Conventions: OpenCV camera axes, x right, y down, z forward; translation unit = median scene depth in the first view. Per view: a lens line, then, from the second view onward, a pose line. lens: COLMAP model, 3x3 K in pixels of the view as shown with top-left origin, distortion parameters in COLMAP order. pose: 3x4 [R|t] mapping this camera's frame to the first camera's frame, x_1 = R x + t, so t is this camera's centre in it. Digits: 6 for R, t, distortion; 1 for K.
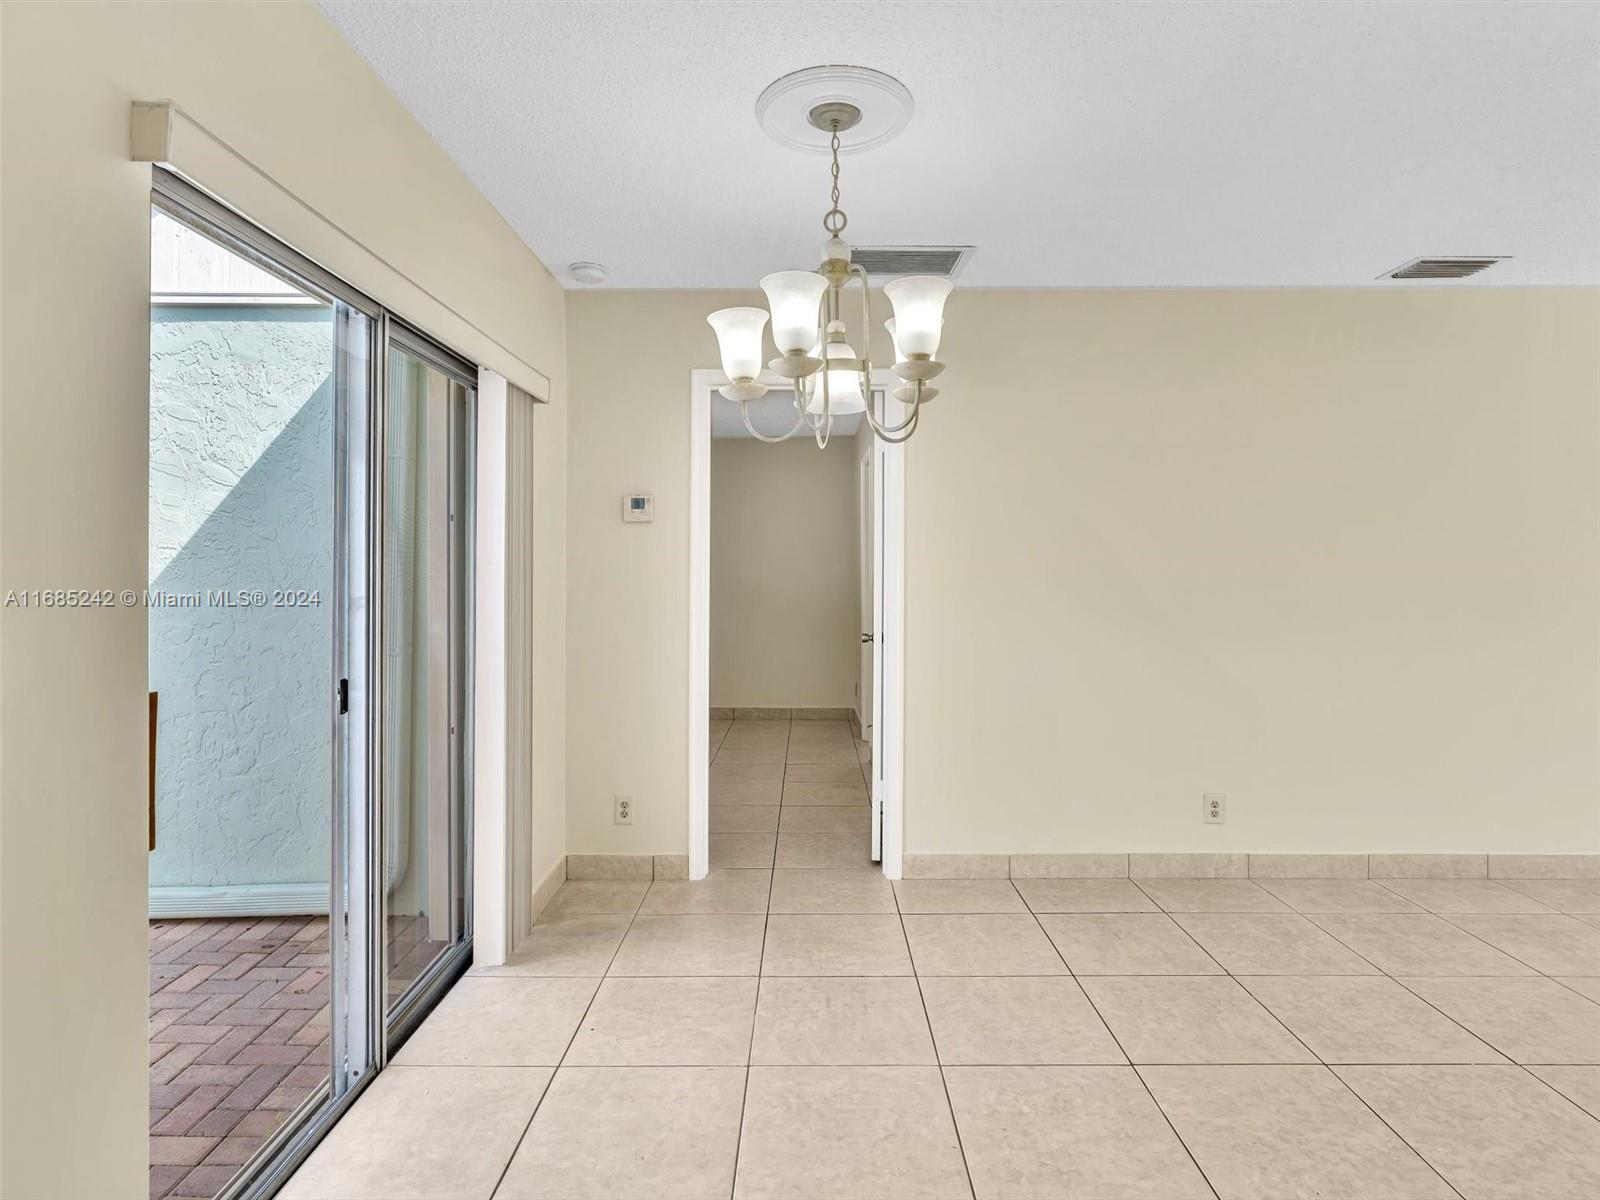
lens RADIAL K [[860.7, 0, 806.0], [0, 860.7, 578.3], [0, 0, 1]] dist [-0.012457, 0.005718]
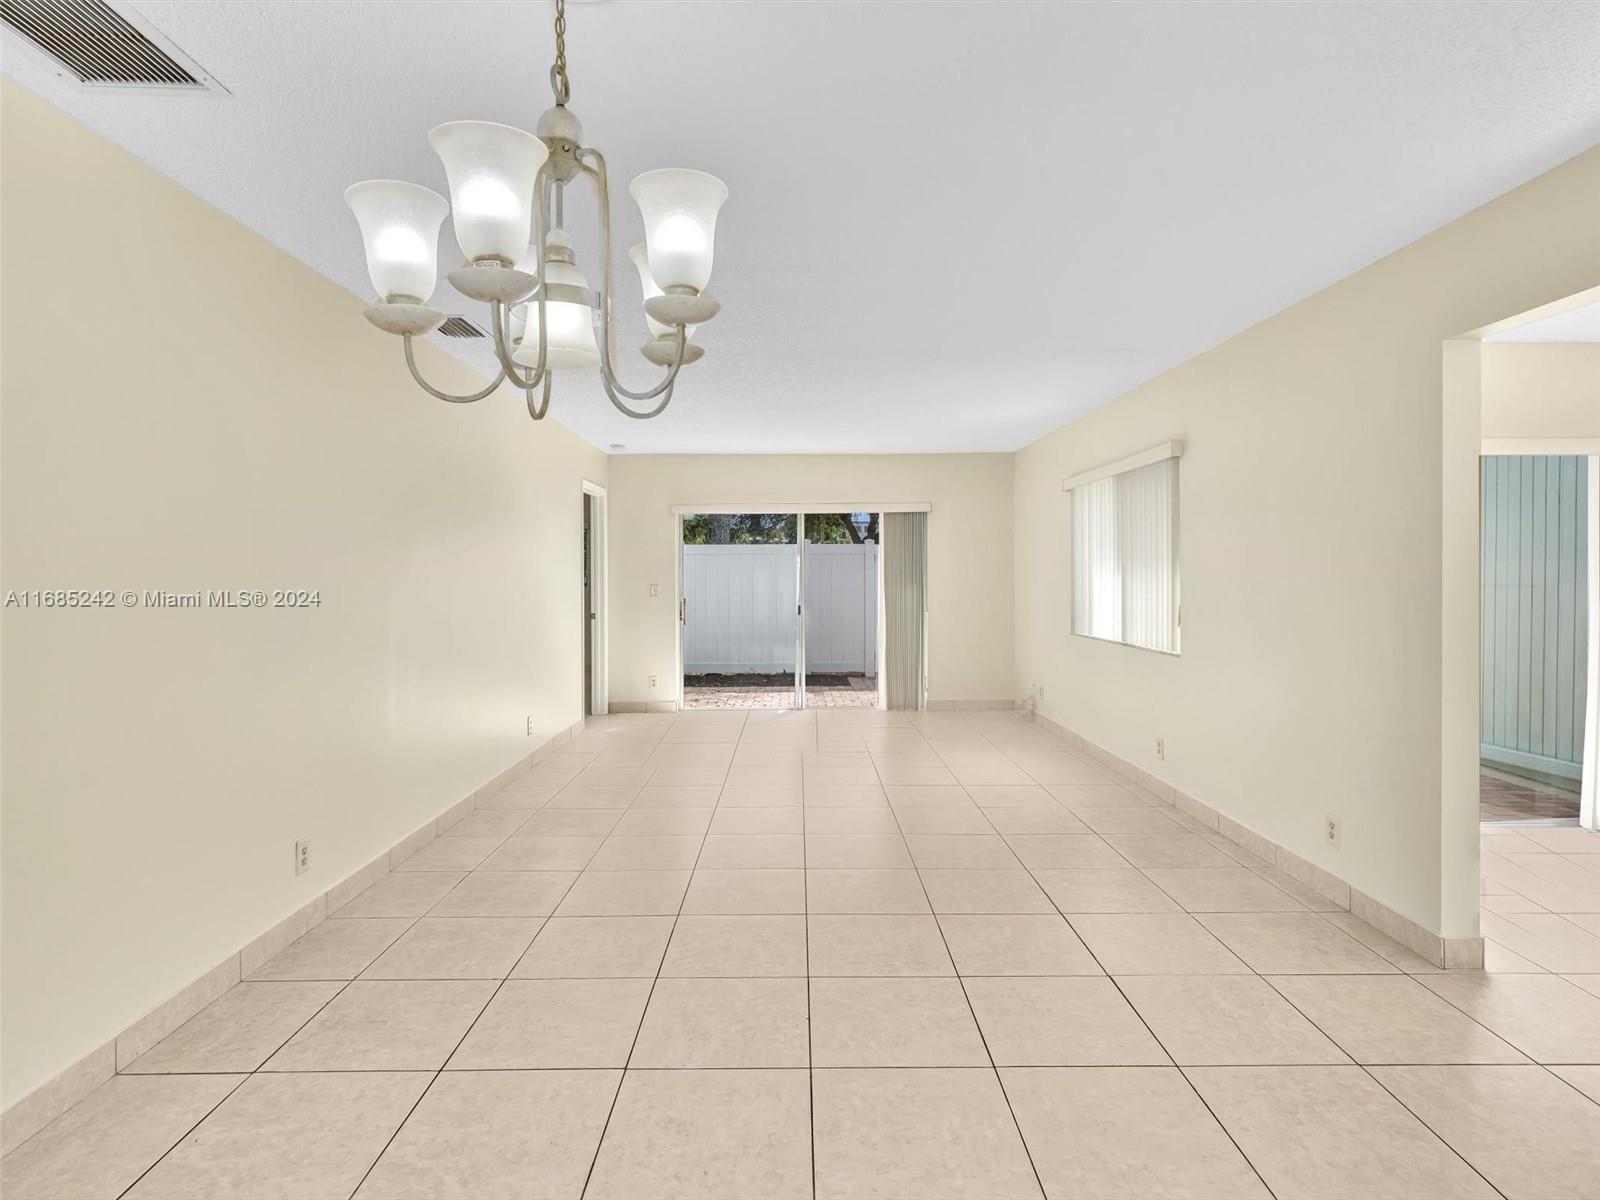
lens RADIAL K [[805.5, 0, 800.1], [0, 805.5, 606.4], [0, 0, 1]] dist [-0.003457, 0.000301]
pose [[-0.003998, -0.038849, 0.999237, -0.577446], [0.017749, 0.999085, 0.038914, -0.017787], [-0.999834, 0.017891, -0.003305, 0.821925]]
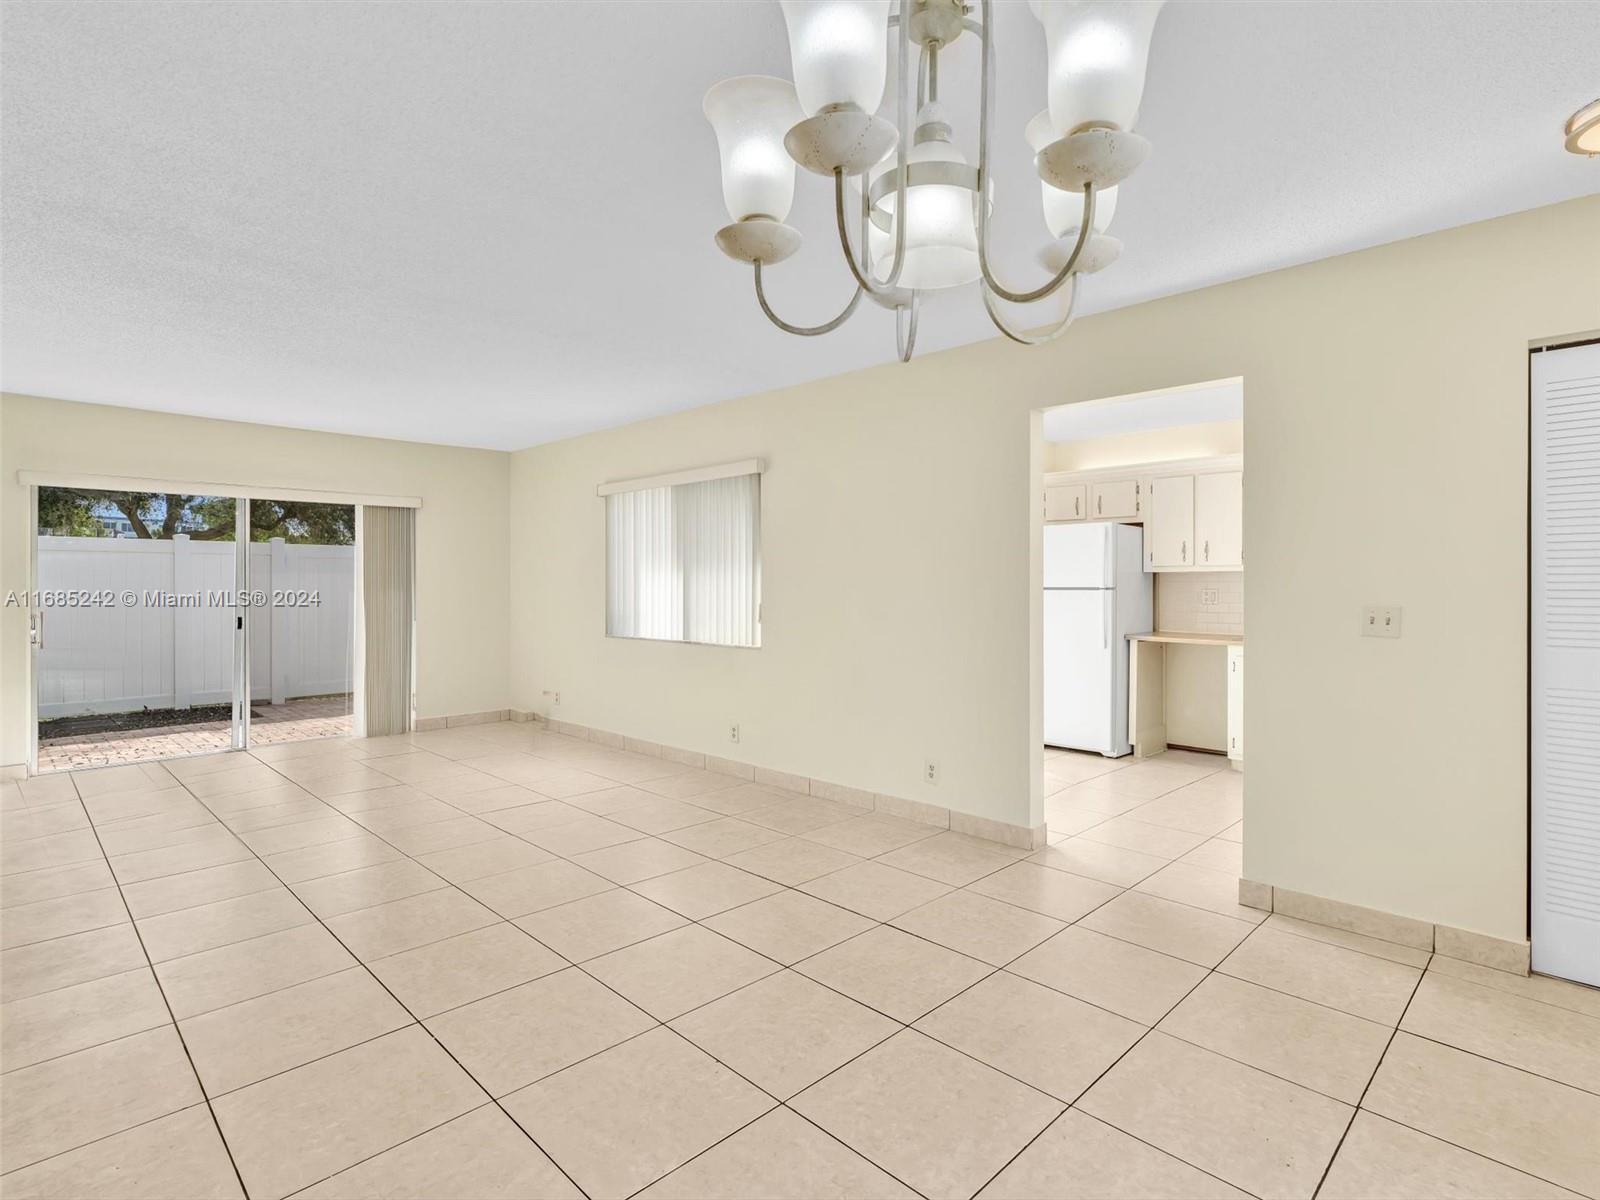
lens RADIAL K [[805.5, 0, 784.4], [0, 805.5, 585.2], [0, 0, 1]] dist [-0.003457, 0.000301]
pose [[-0.699764, -0.003244, 0.714366, -0.247642], [0.010038, 0.999846, 0.014373, -0.010899], [-0.714303, 0.017228, -0.699624, 1.463999]]
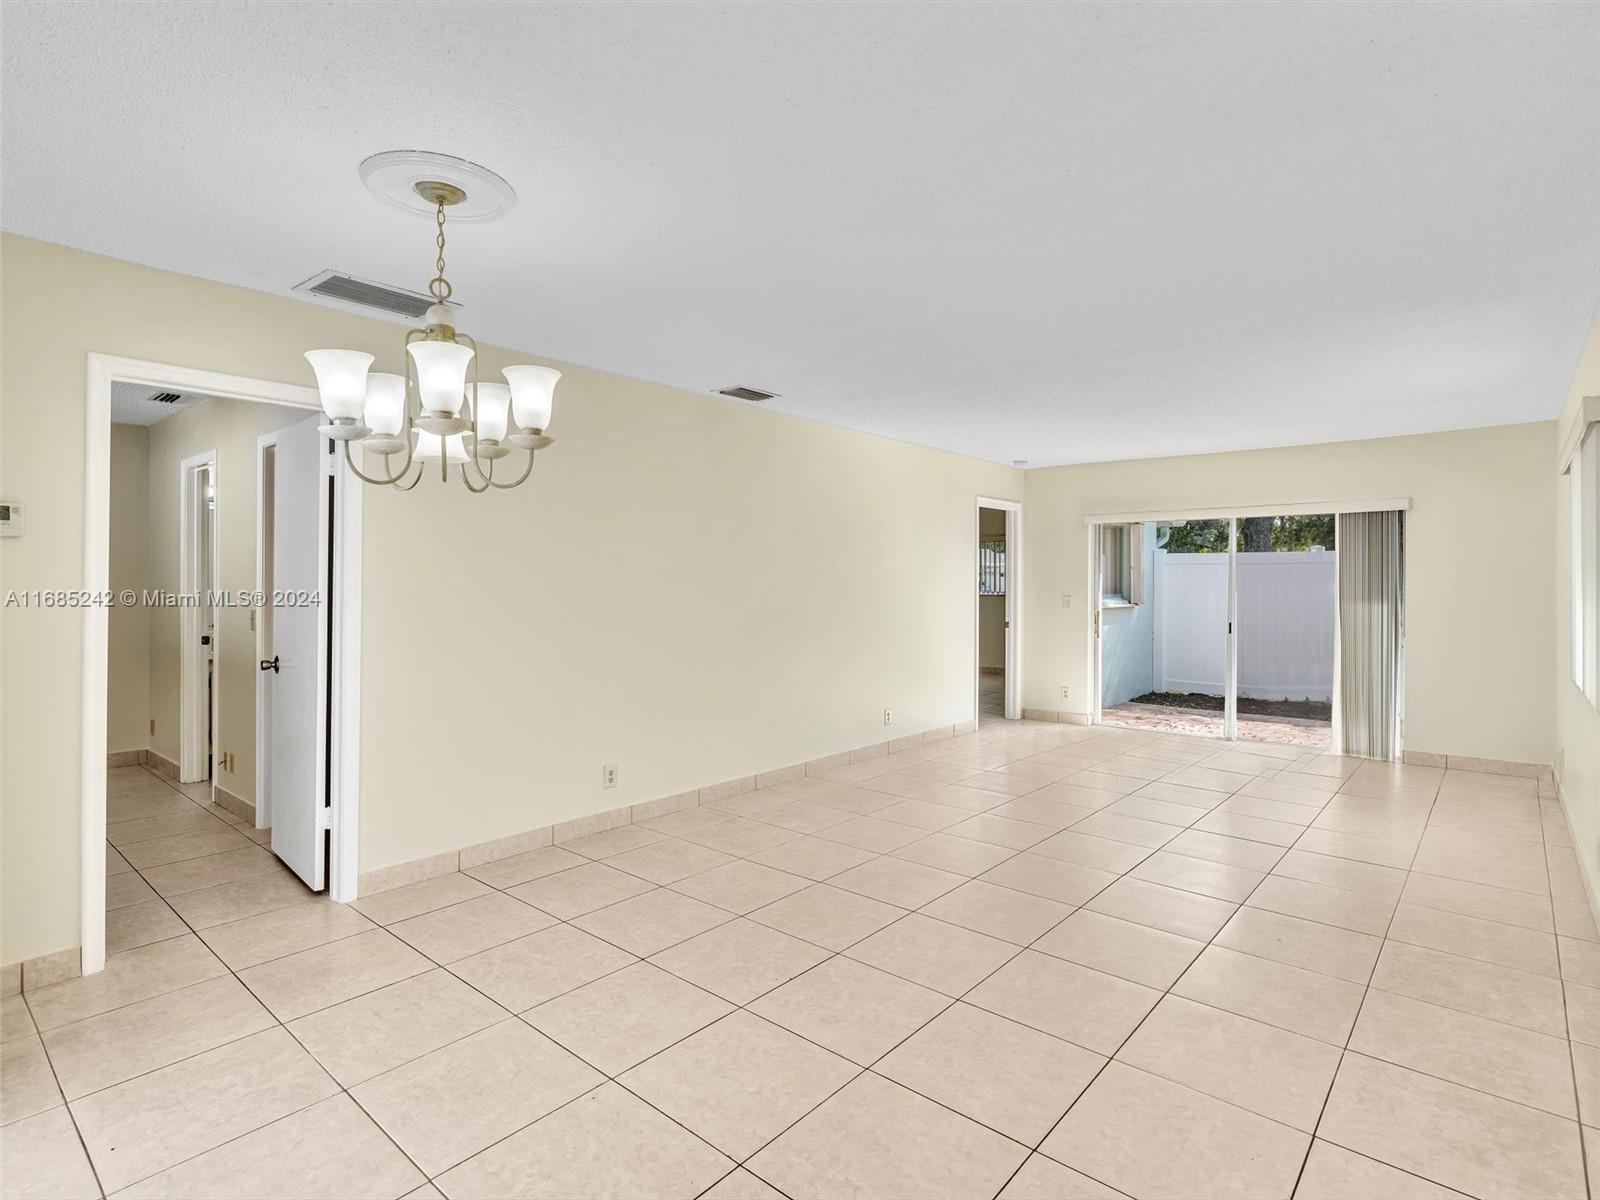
lens RADIAL K [[805.5, 0, 821.9], [0, 805.5, 578.4], [0, 0, 1]] dist [-0.003457, 0.000301]
pose [[0.639625, 0.007033, 0.768655, -0.438947], [0.004604, 0.999905, -0.012981, -0.021012], [-0.768673, 0.011842, 0.639532, -0.047283]]
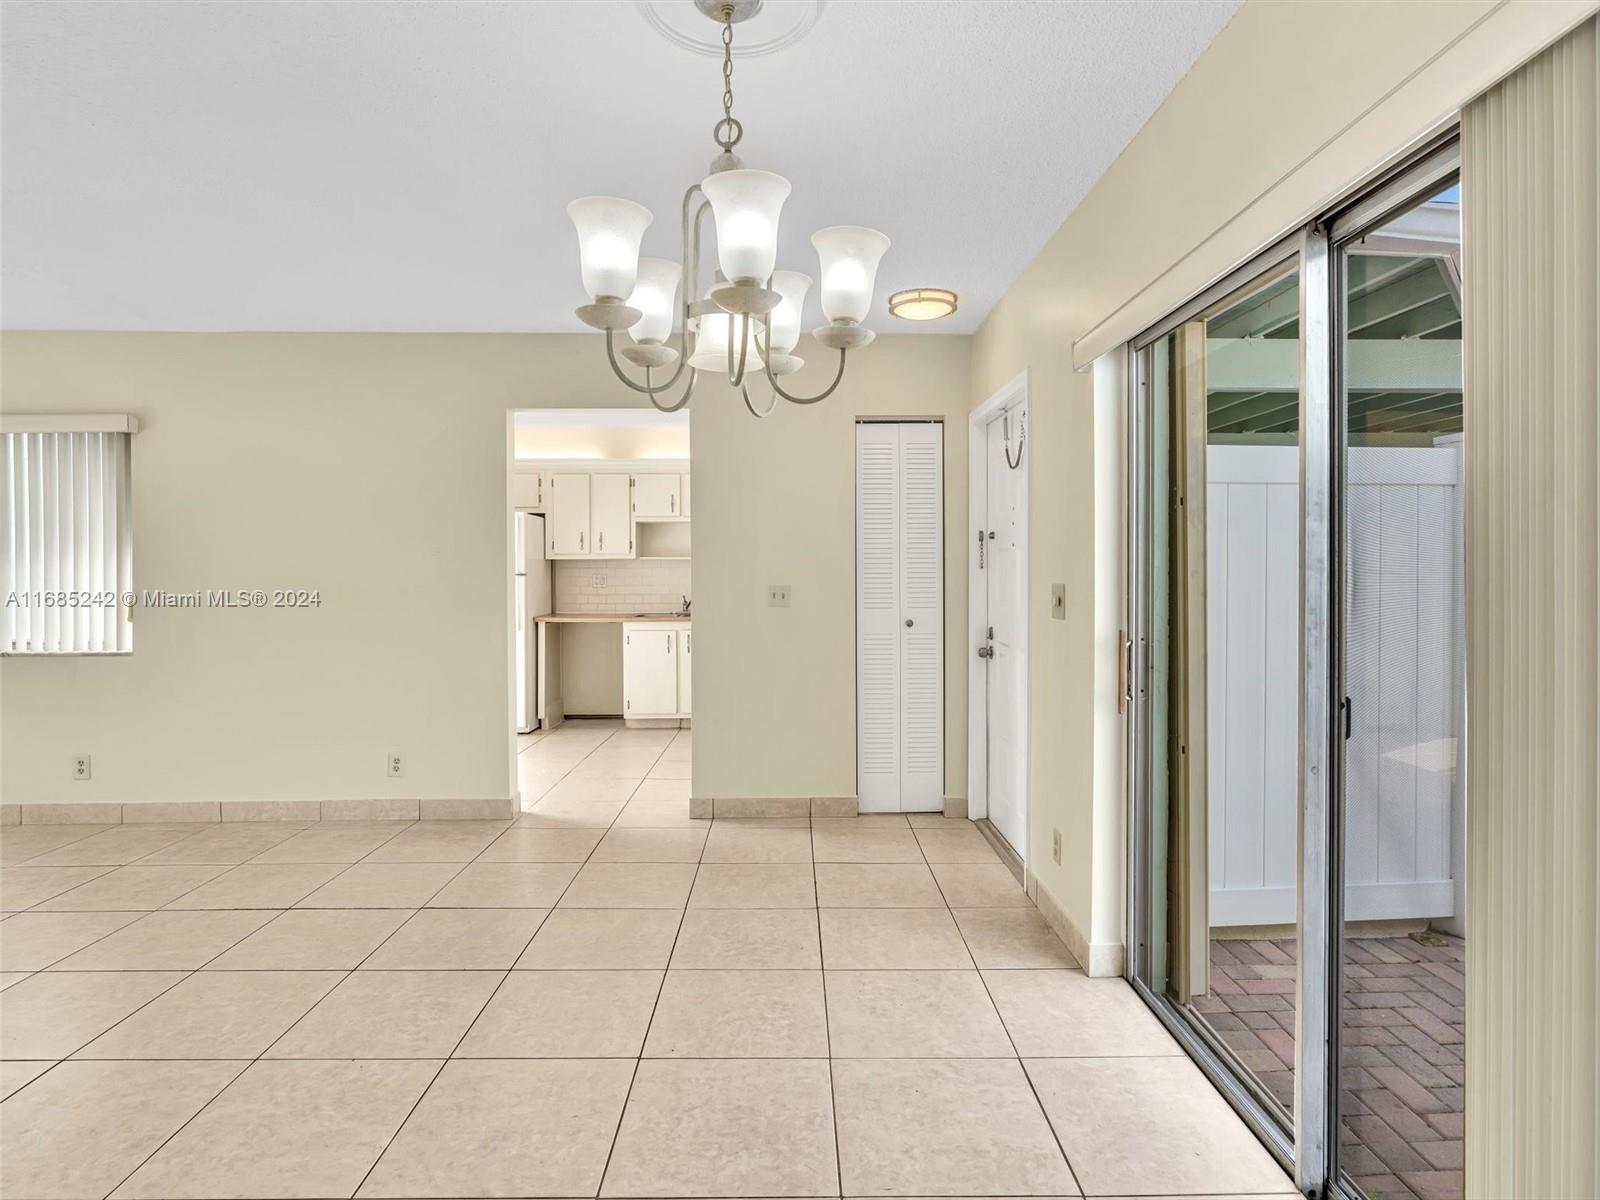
lens RADIAL K [[860.7, 0, 769.9], [0, 860.7, 572.4], [0, 0, 1]] dist [-0.012457, 0.005718]
pose [[-0.999884, 0.001997, 0.015099, -0.014797], [0.002321, 0.999767, 0.021477, -0.021046], [-0.015053, 0.021510, -0.999655, 1.838323]]
